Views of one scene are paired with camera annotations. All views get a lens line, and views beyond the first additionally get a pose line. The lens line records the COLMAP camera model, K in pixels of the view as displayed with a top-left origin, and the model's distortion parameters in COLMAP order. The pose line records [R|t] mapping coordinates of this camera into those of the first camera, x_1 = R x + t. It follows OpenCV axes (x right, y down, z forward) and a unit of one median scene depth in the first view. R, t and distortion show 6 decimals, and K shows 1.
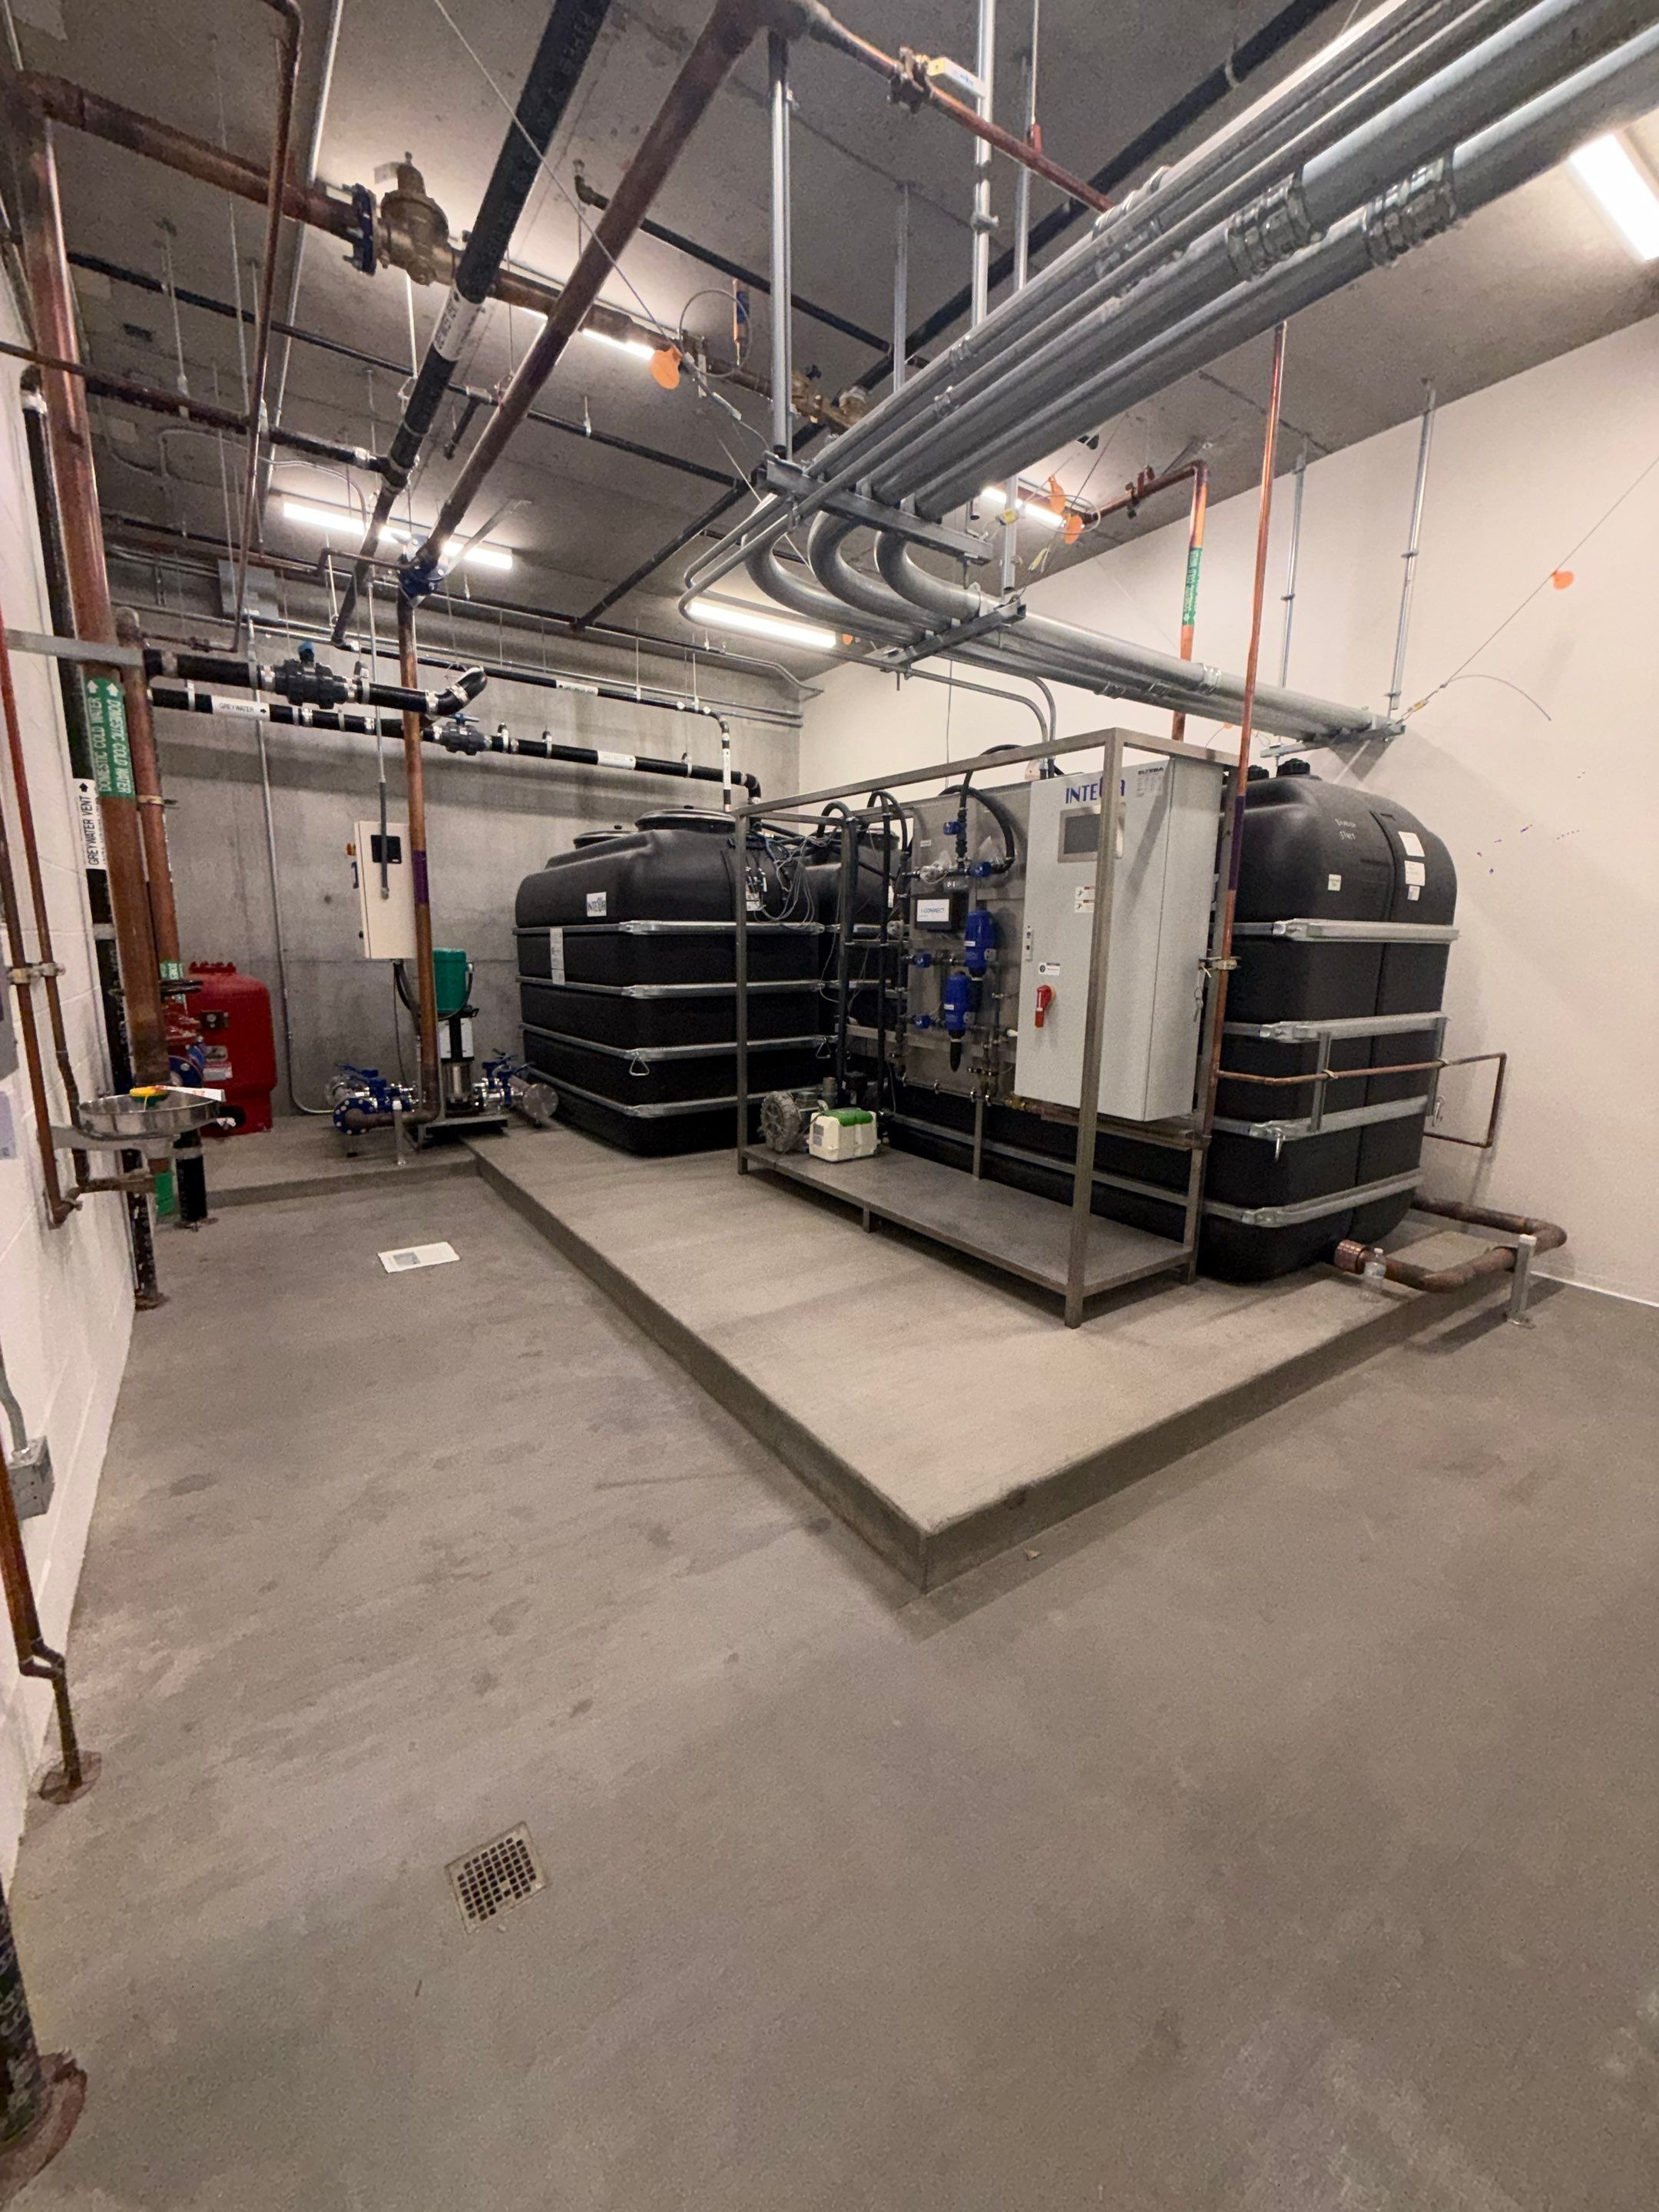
lens RADIAL K [[877.8, 0, 829.7], [0, 877.8, 1104.4], [0, 0, 1]] dist [-0.000802, 0.000056]
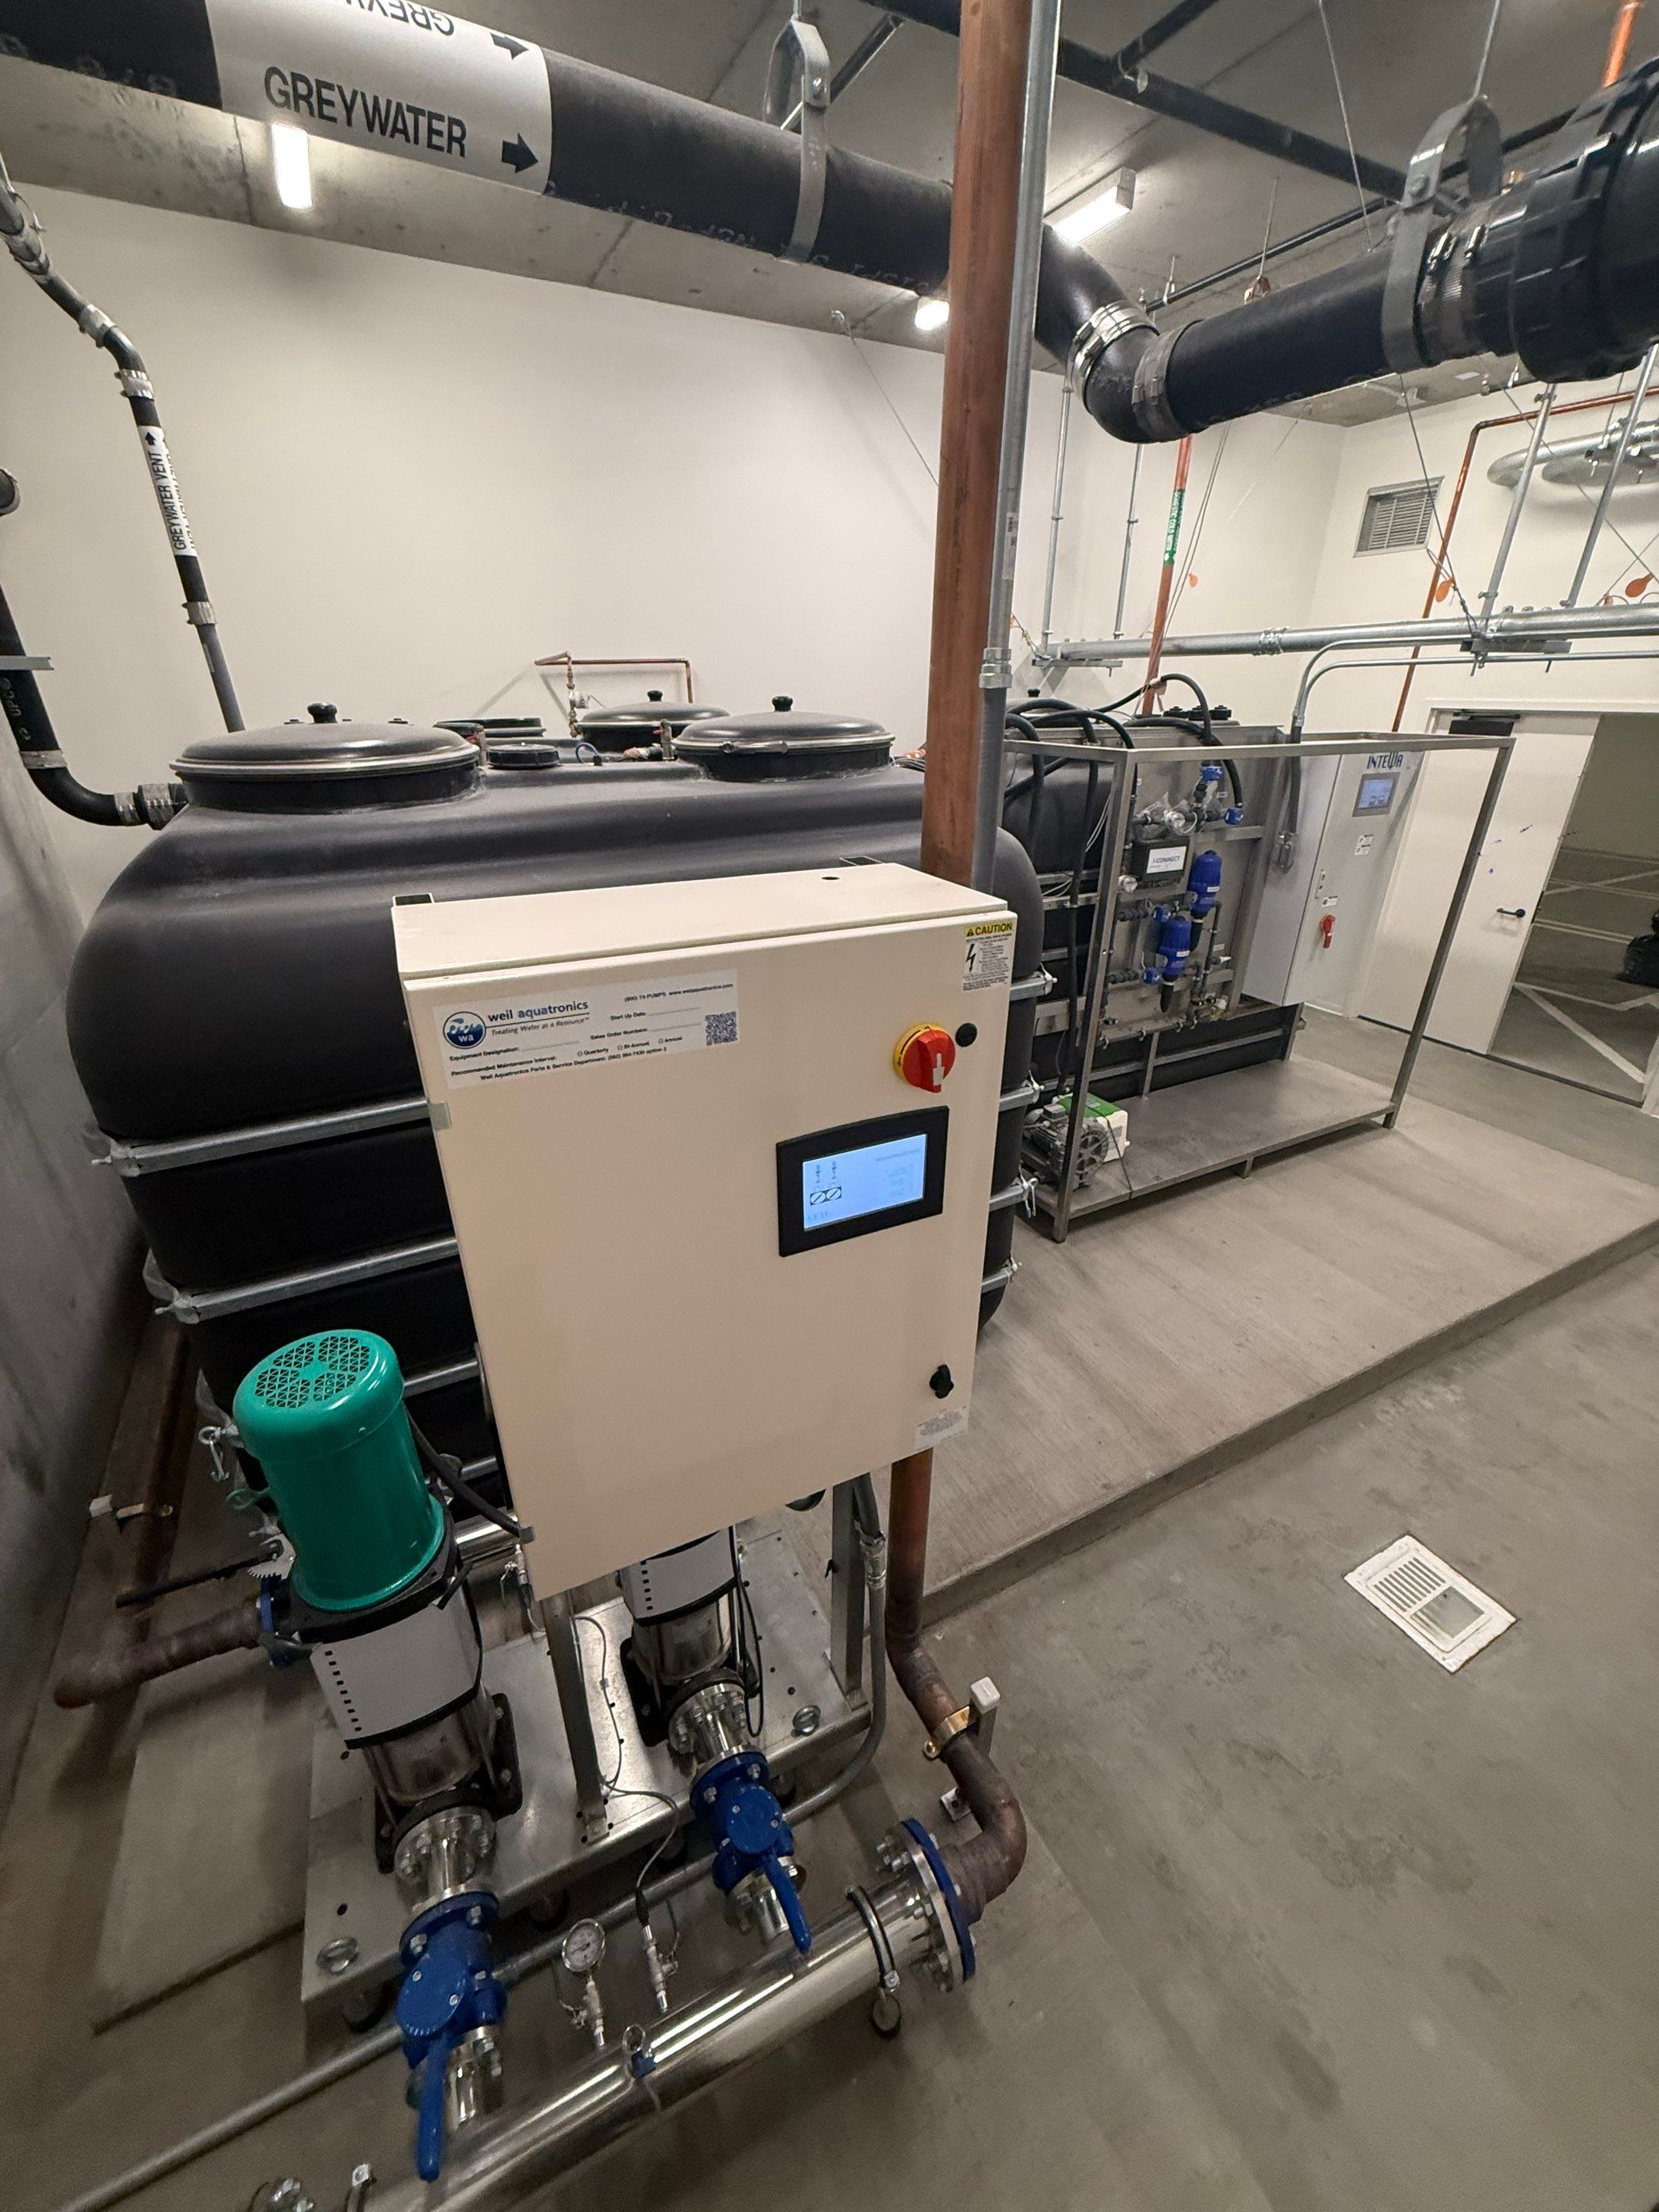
lens RADIAL K [[877.8, 0, 830.6], [0, 877.8, 1101.8], [0, 0, 1]] dist [-0.000802, 0.000056]
pose [[0.119691, -0.436599, 0.891659, -0.821223], [0.186243, 0.892045, 0.411788, -0.415363], [-0.975186, 0.116778, 0.188083, 1.127755]]
